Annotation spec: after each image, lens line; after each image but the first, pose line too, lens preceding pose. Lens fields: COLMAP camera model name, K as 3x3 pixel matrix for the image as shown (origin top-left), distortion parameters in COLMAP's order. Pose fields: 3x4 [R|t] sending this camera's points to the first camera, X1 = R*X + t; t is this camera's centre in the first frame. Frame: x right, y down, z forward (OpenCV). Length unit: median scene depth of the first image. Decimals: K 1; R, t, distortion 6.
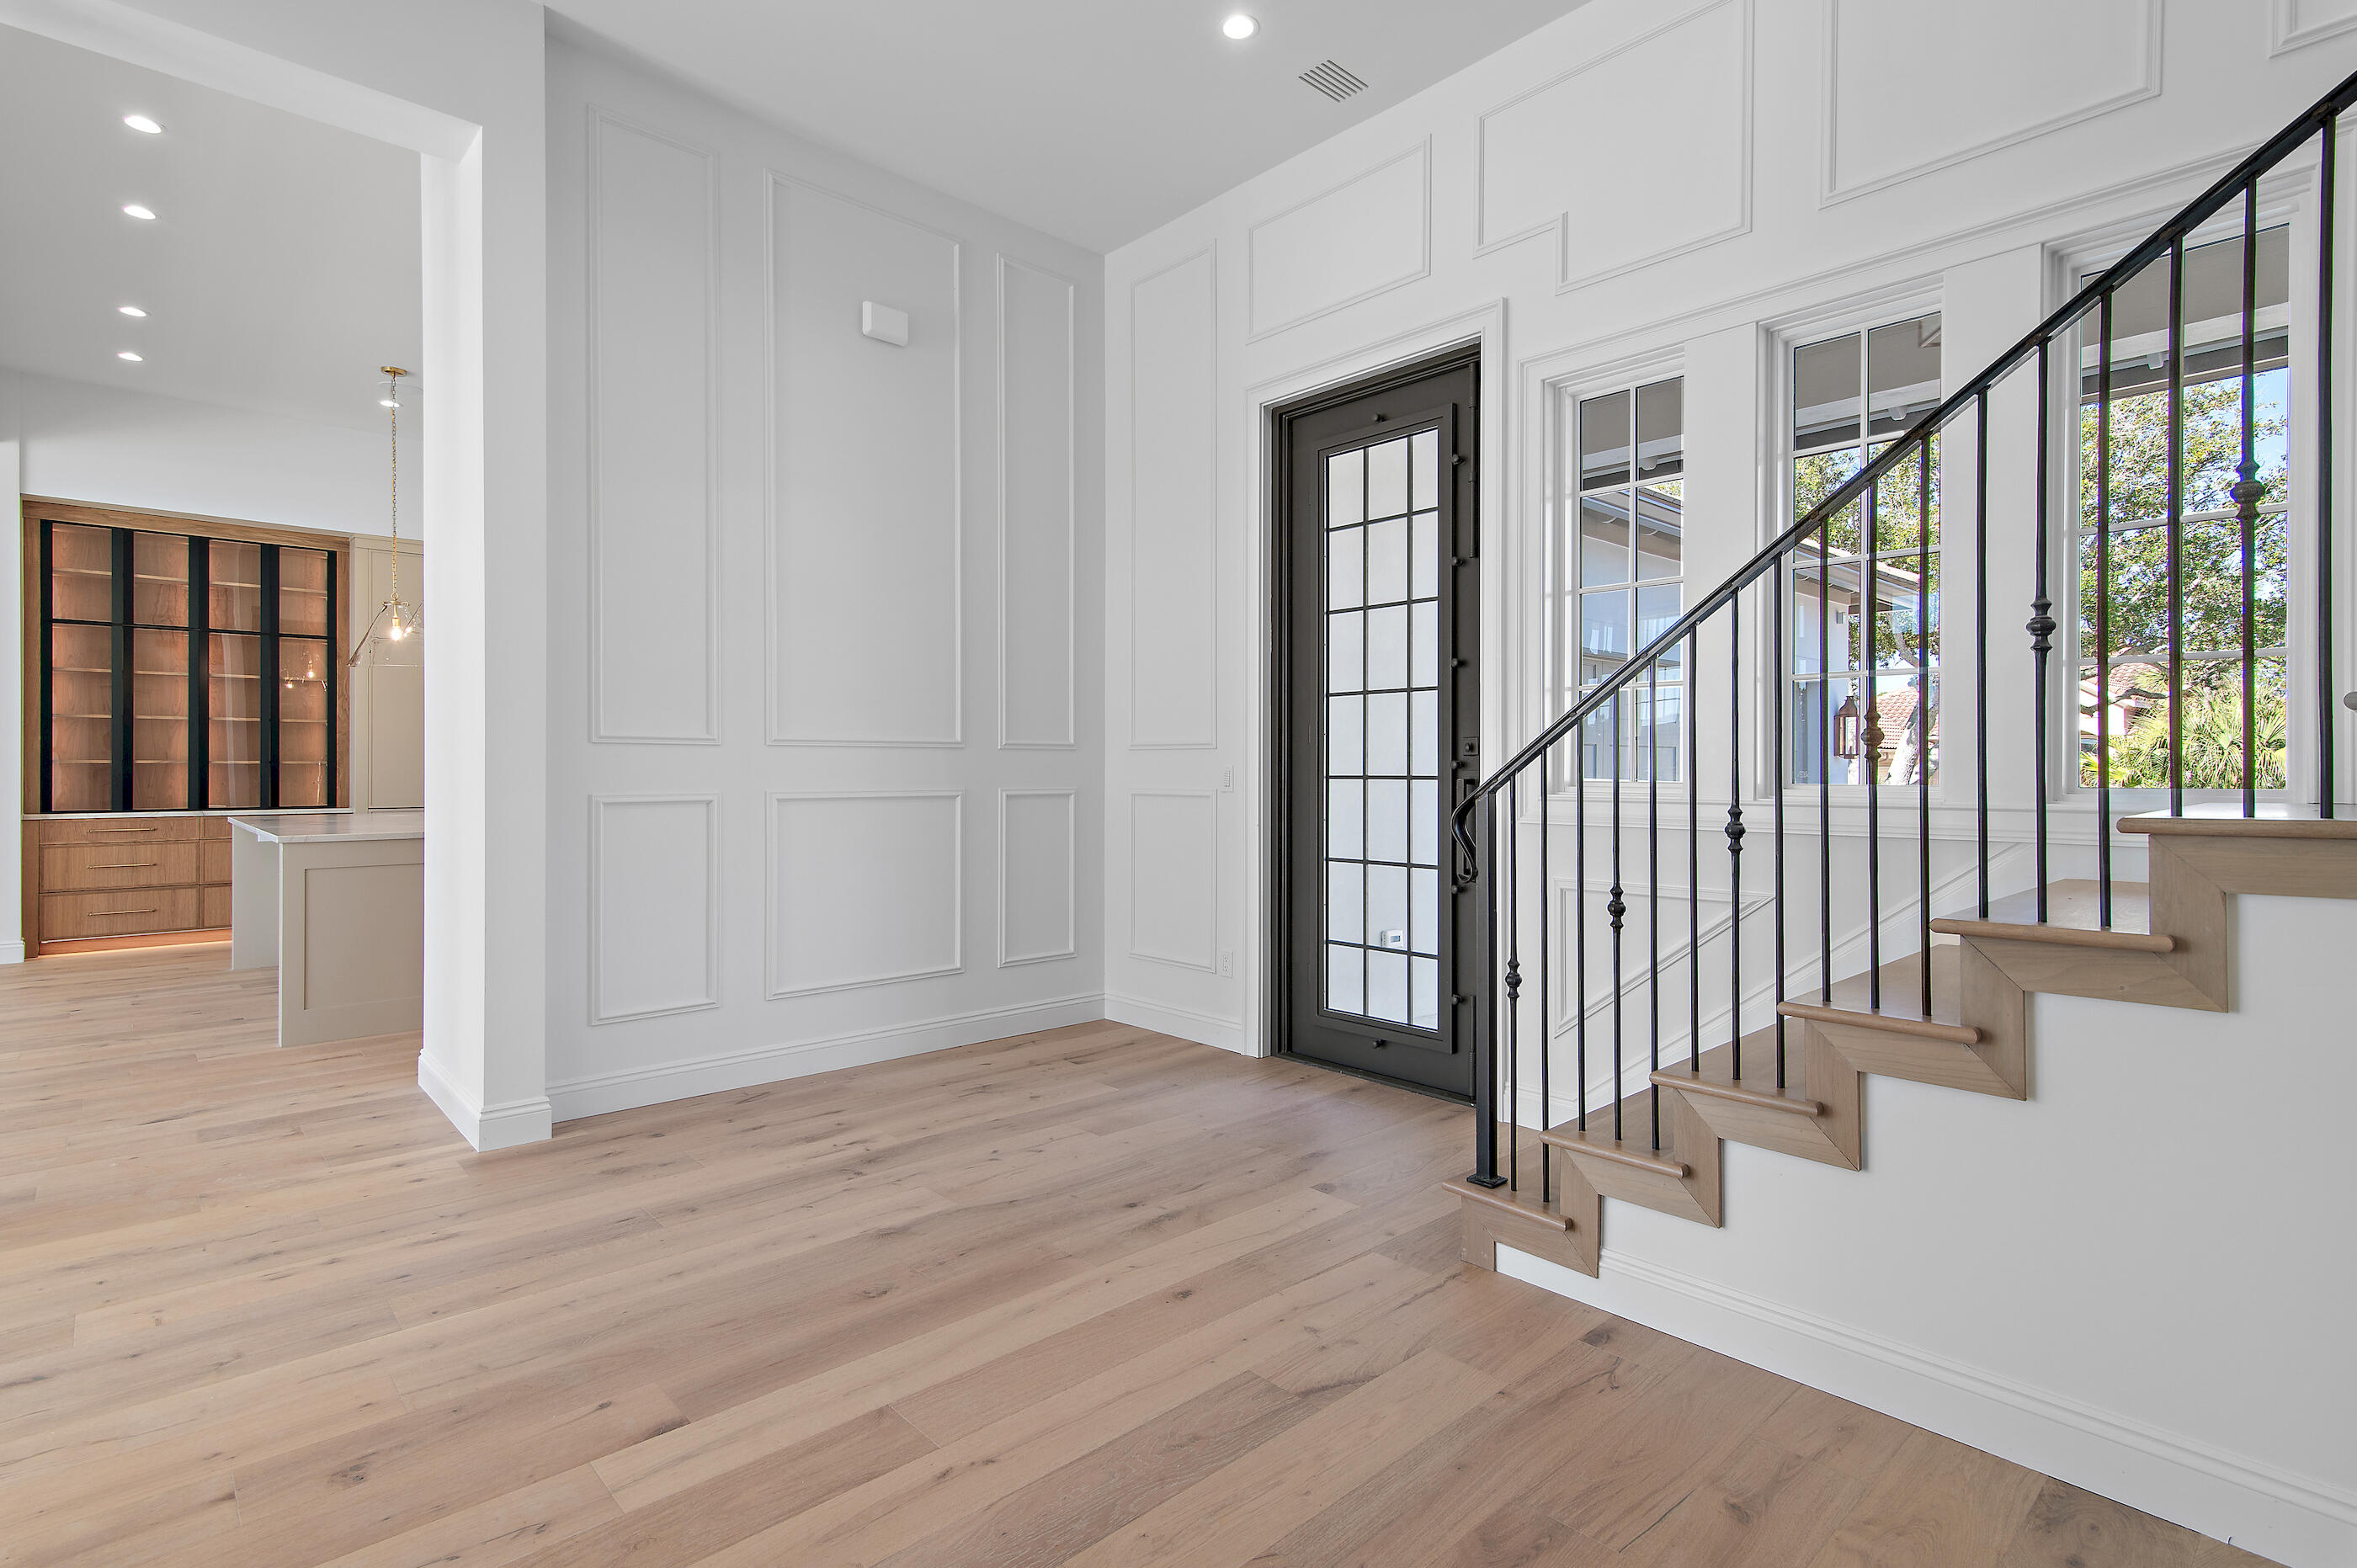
lens RADIAL K [[1157.9, 0, 1178.2], [0, 1157.9, 768.4], [0, 0, 1]] dist [0.016380, 0.000027]
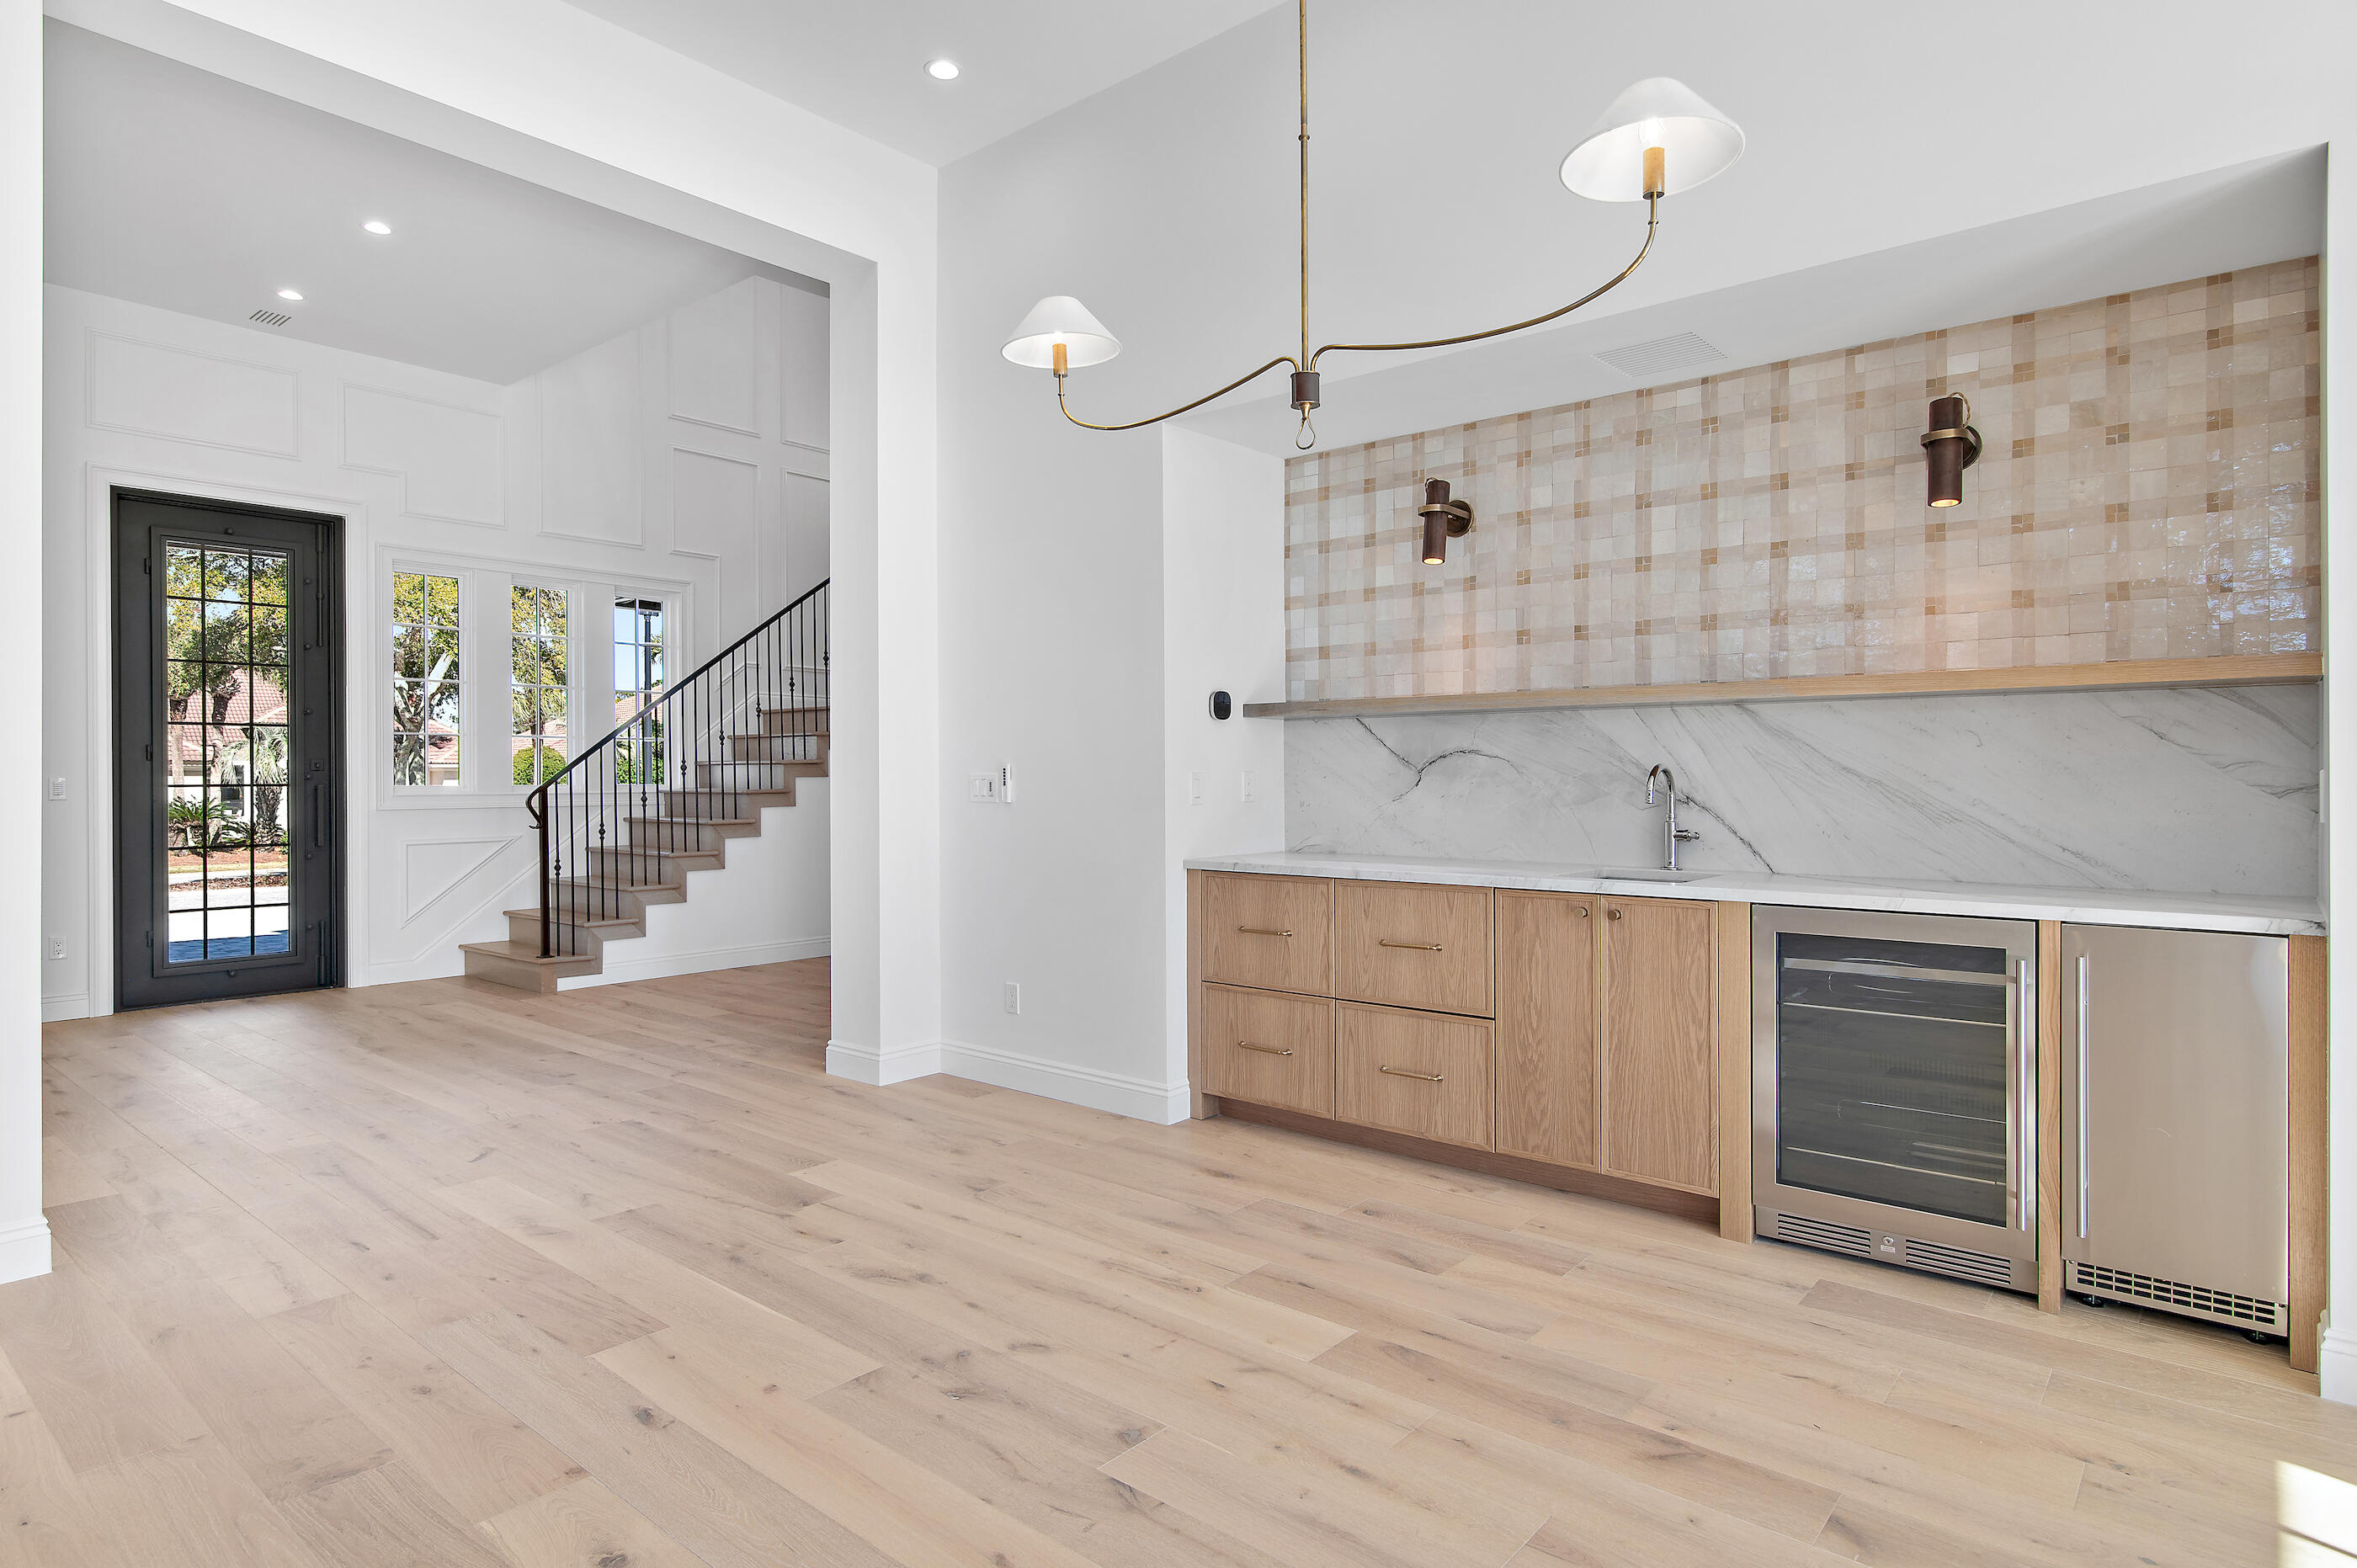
lens RADIAL K [[1293.6, 0, 1178.5], [0, 1293.6, 784.0], [0, 0, 1]] dist [0.008413, 0.000471]
pose [[-0.131659, -0.004992, 0.991282, -0.905591], [0.000217, 0.999987, 0.005065, -0.000482], [-0.991295, 0.000882, -0.131656, 0.032047]]
